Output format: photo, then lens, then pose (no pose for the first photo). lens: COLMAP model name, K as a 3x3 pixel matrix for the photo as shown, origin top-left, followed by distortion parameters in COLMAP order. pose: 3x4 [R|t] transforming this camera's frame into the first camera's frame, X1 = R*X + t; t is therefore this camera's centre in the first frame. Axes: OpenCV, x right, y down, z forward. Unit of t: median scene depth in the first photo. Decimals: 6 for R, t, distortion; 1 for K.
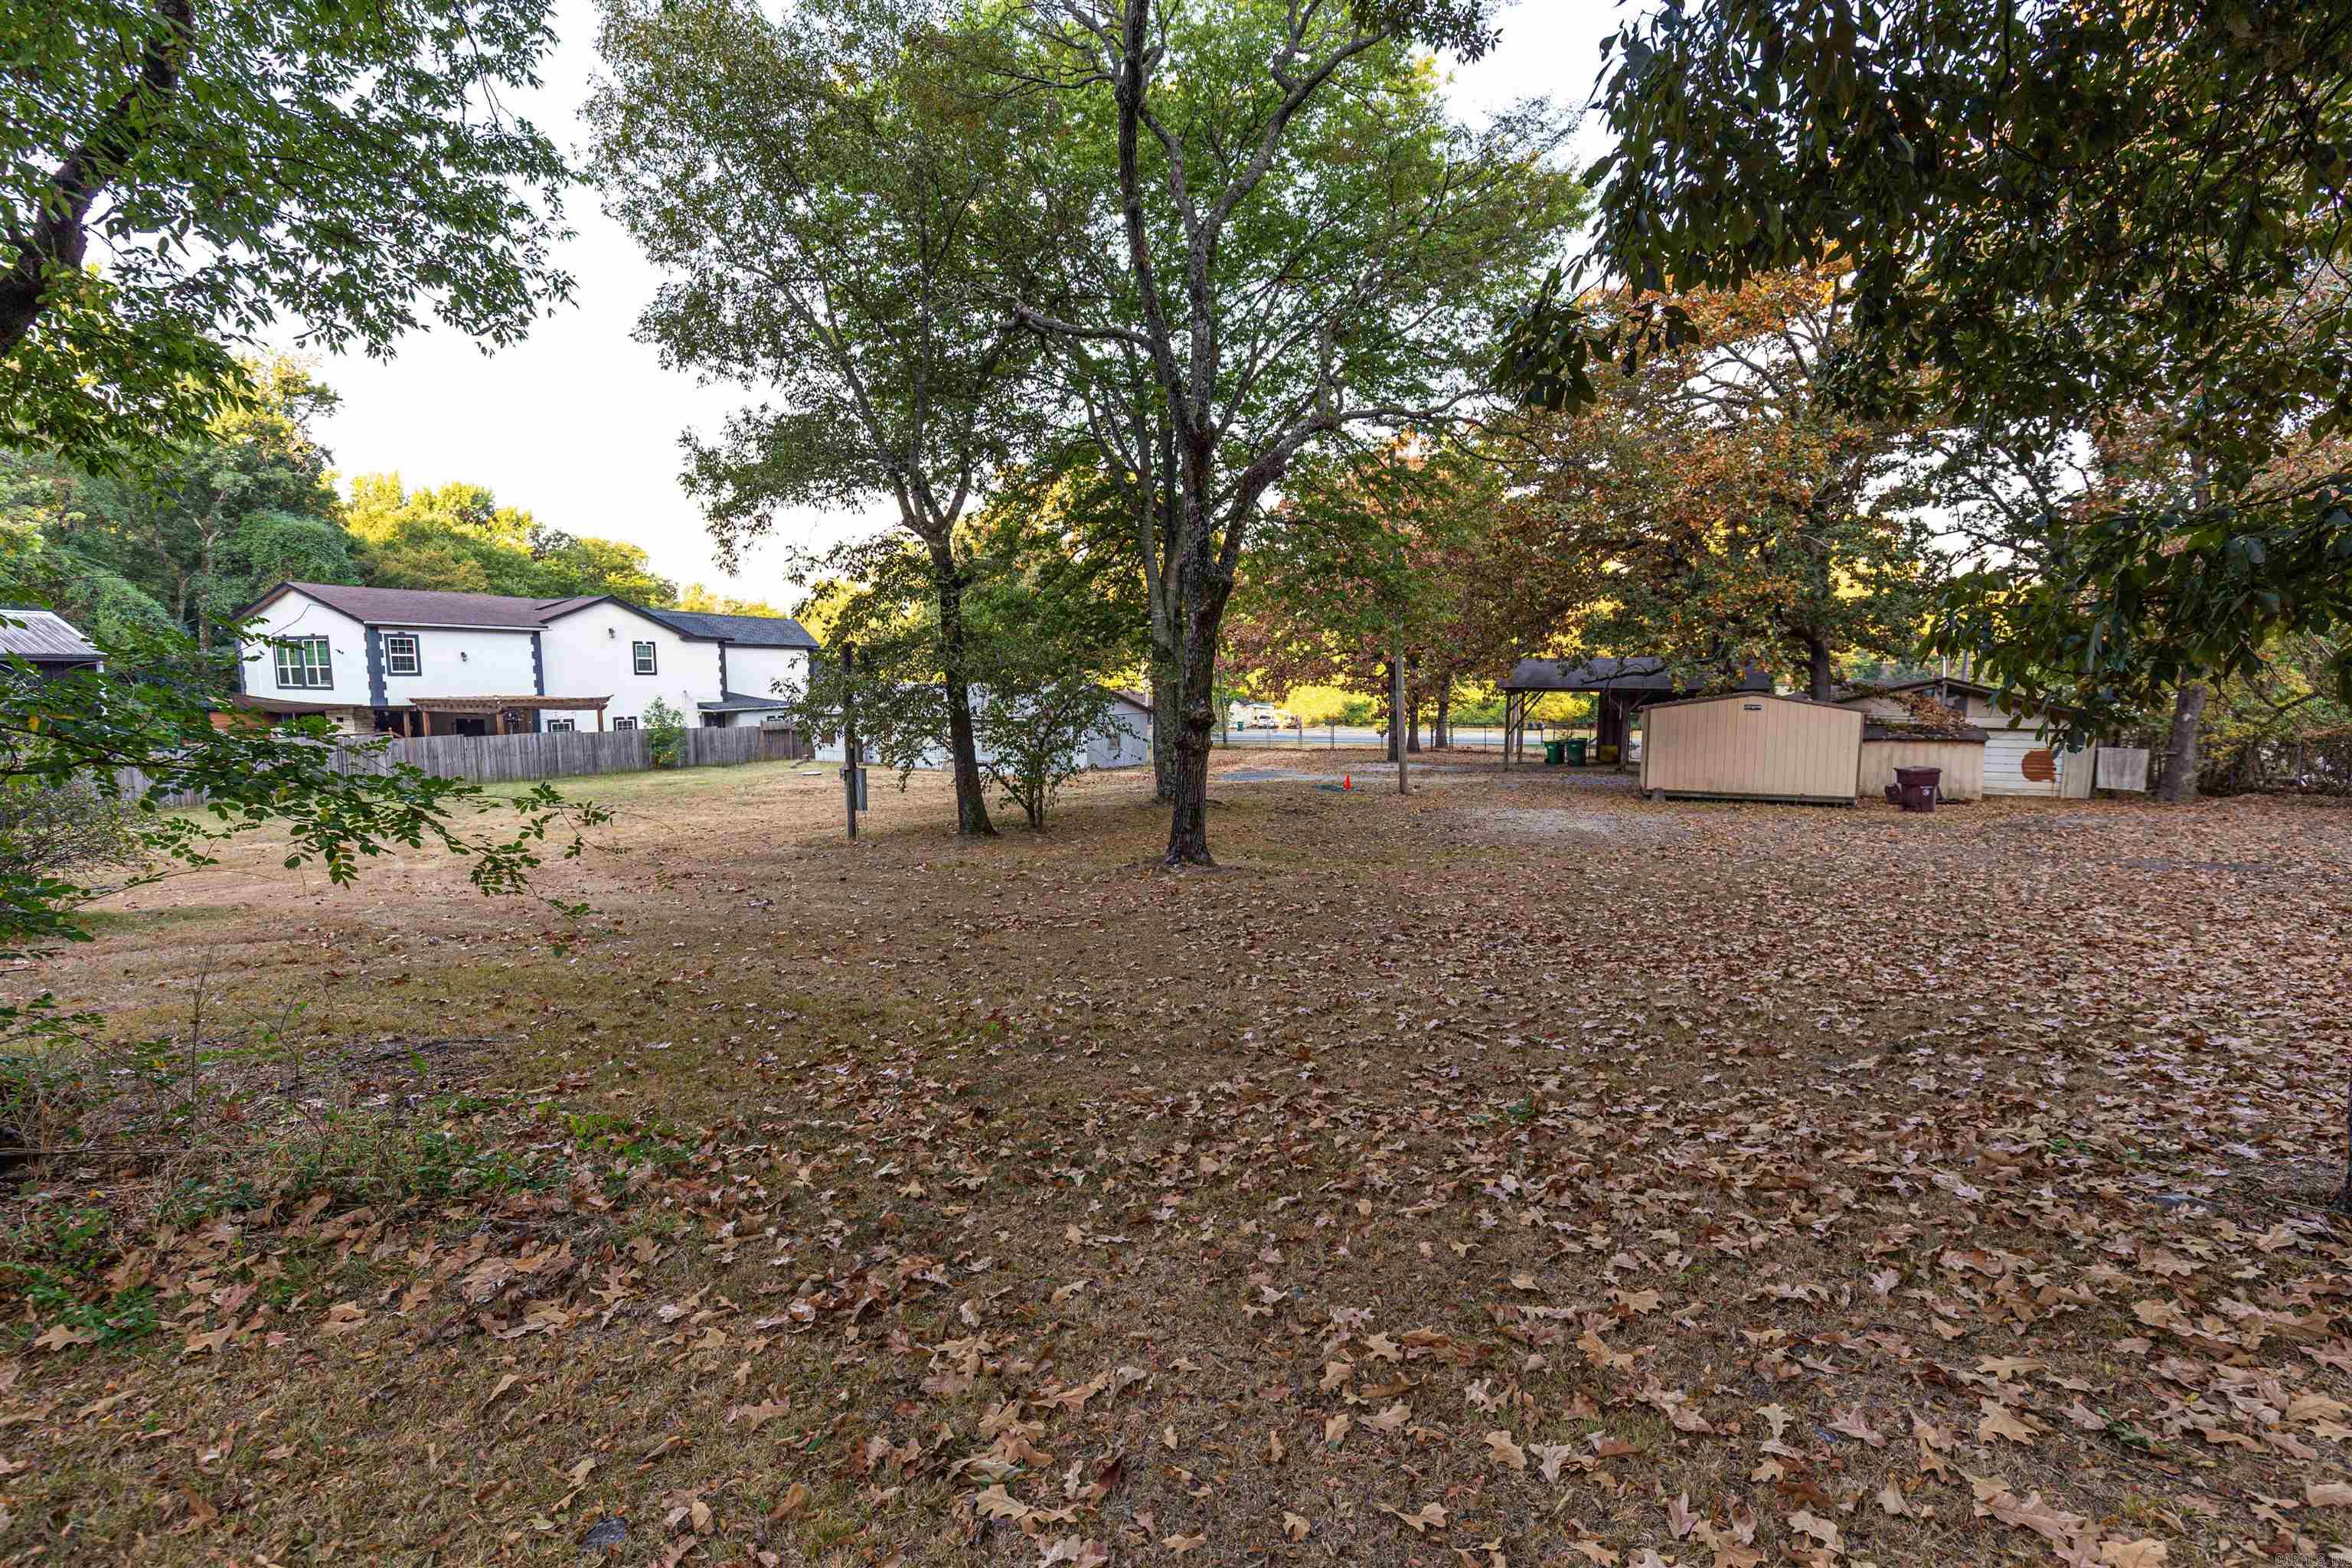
lens RADIAL K [[1051.0, 0, 1171.5], [0, 1051.0, 781.8], [0, 0, 1]] dist [0.007157, -0.001634]
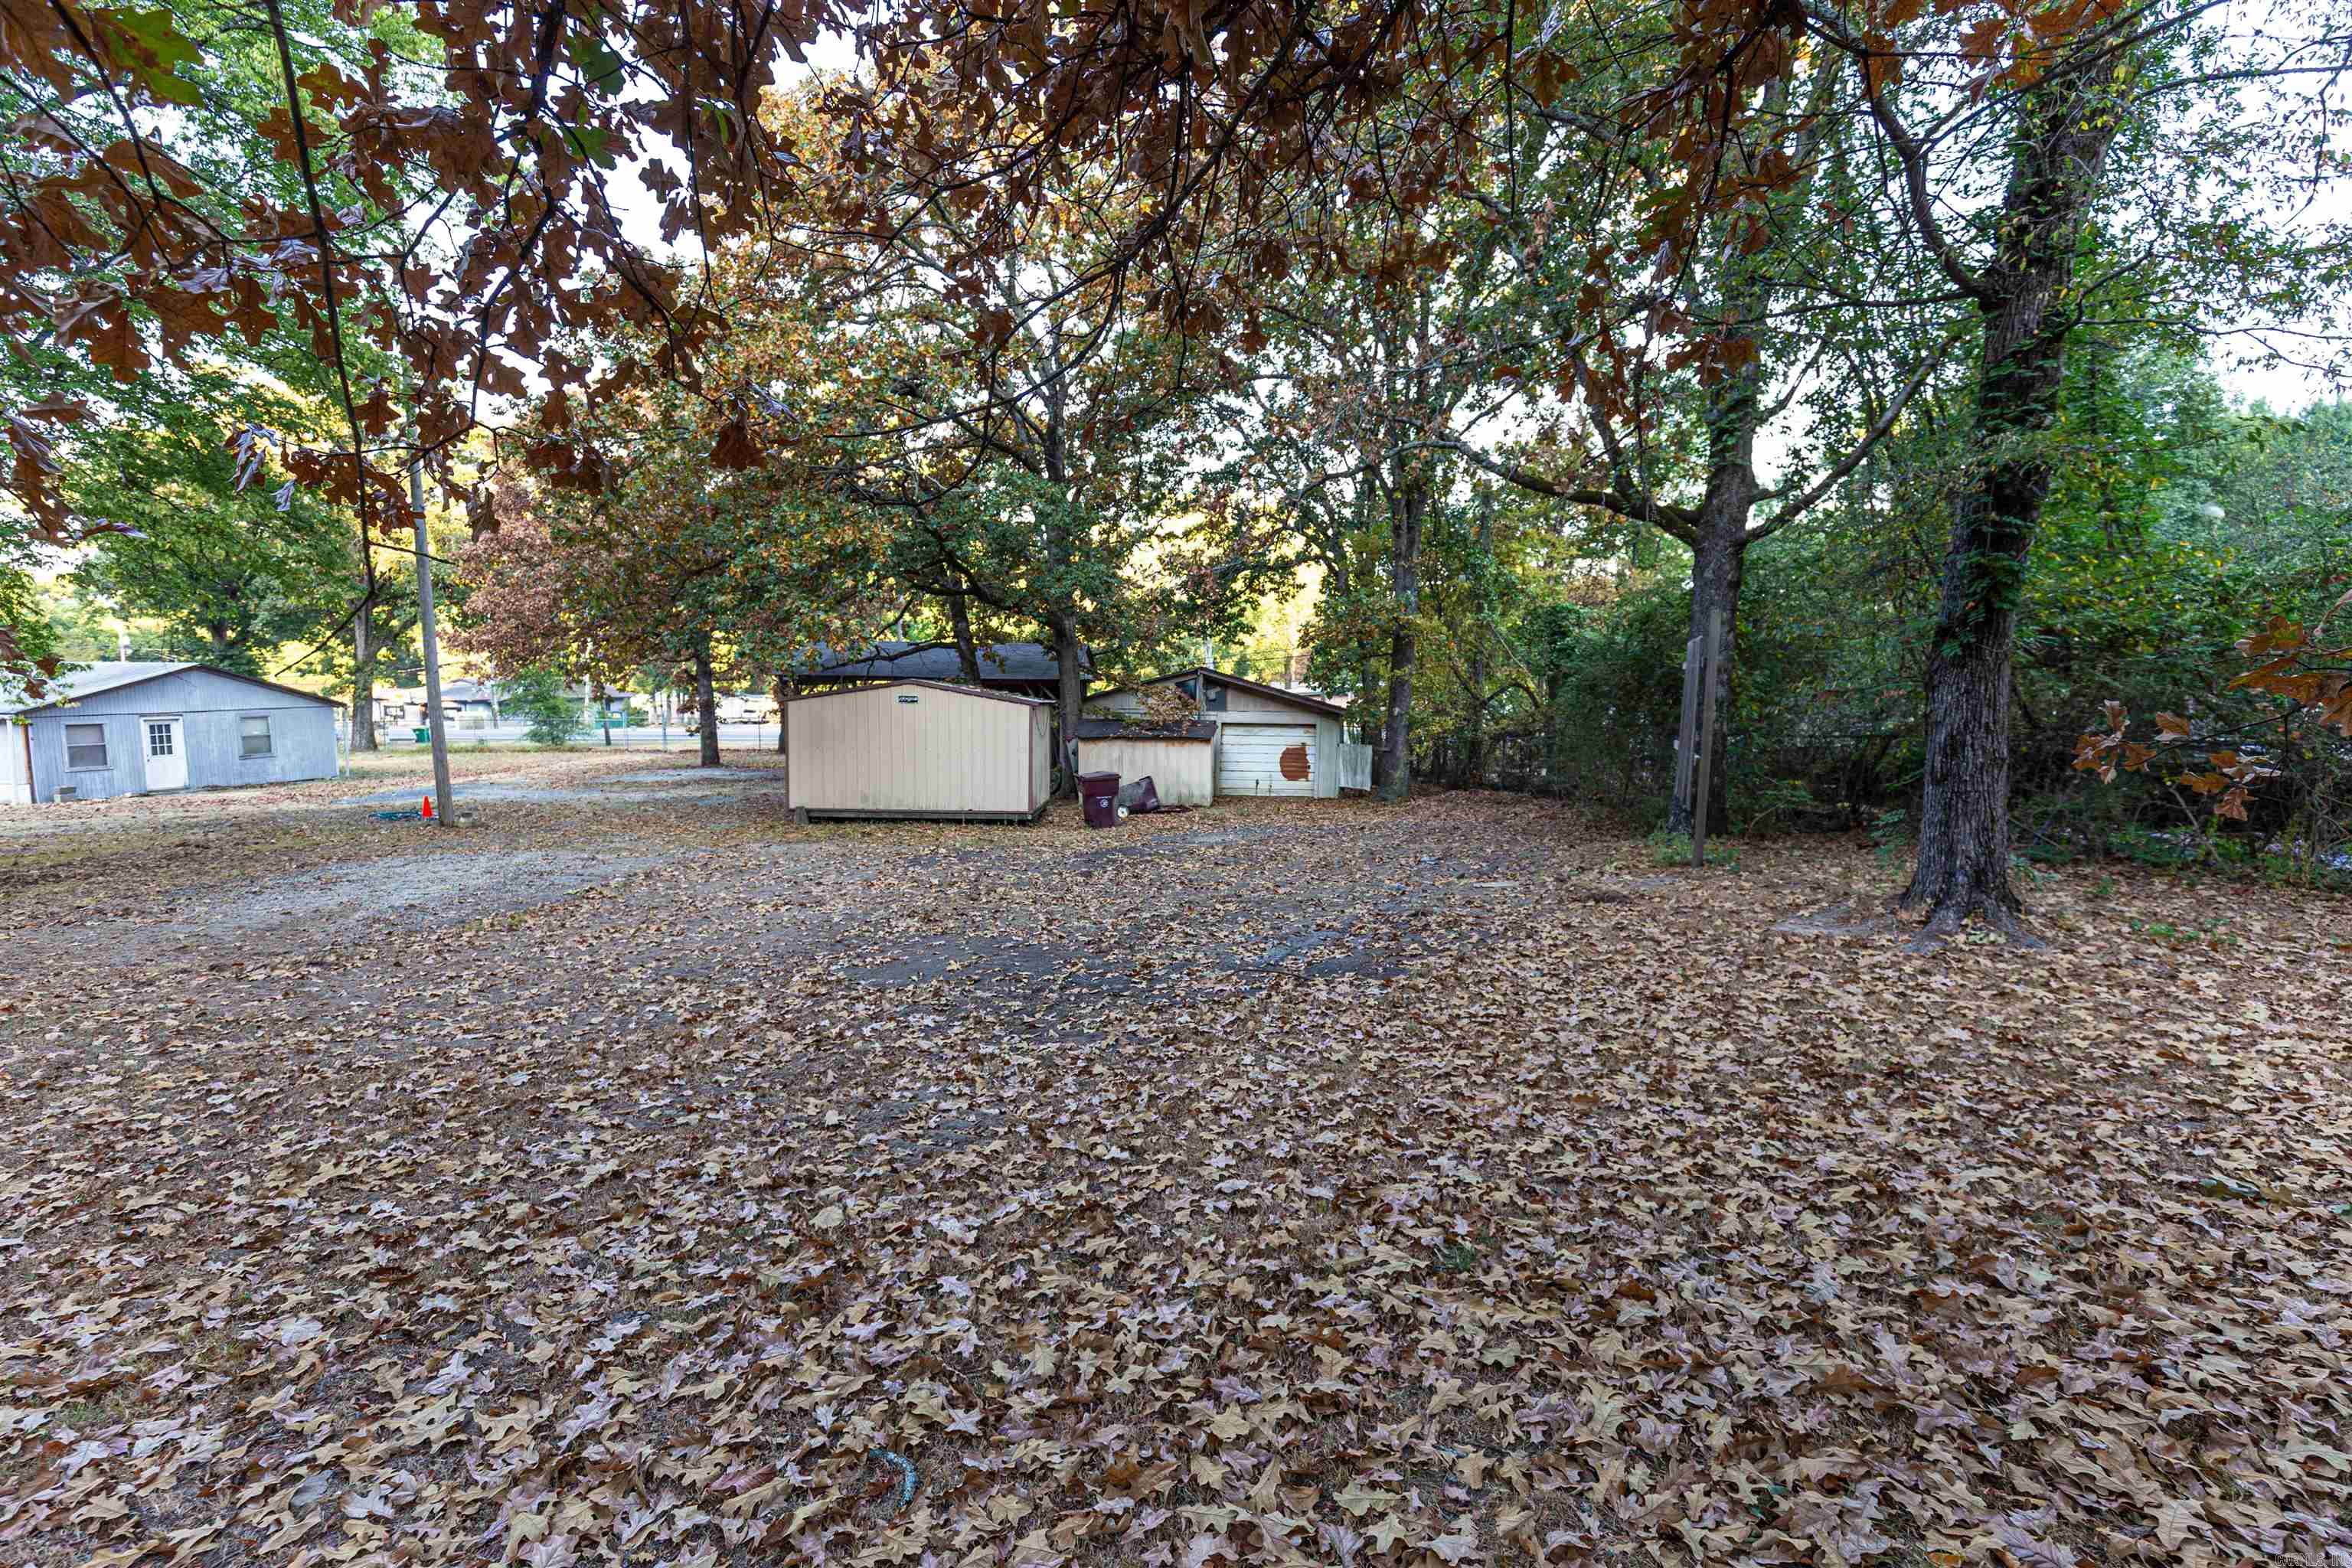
lens RADIAL K [[1051.0, 0, 1180.9], [0, 1051.0, 791.4], [0, 0, 1]] dist [0.007157, -0.001634]
pose [[0.927323, -0.031923, 0.372898, 0.432553], [0.027391, 0.999473, 0.017445, -0.010763], [-0.373258, -0.005963, 0.927708, 0.205028]]
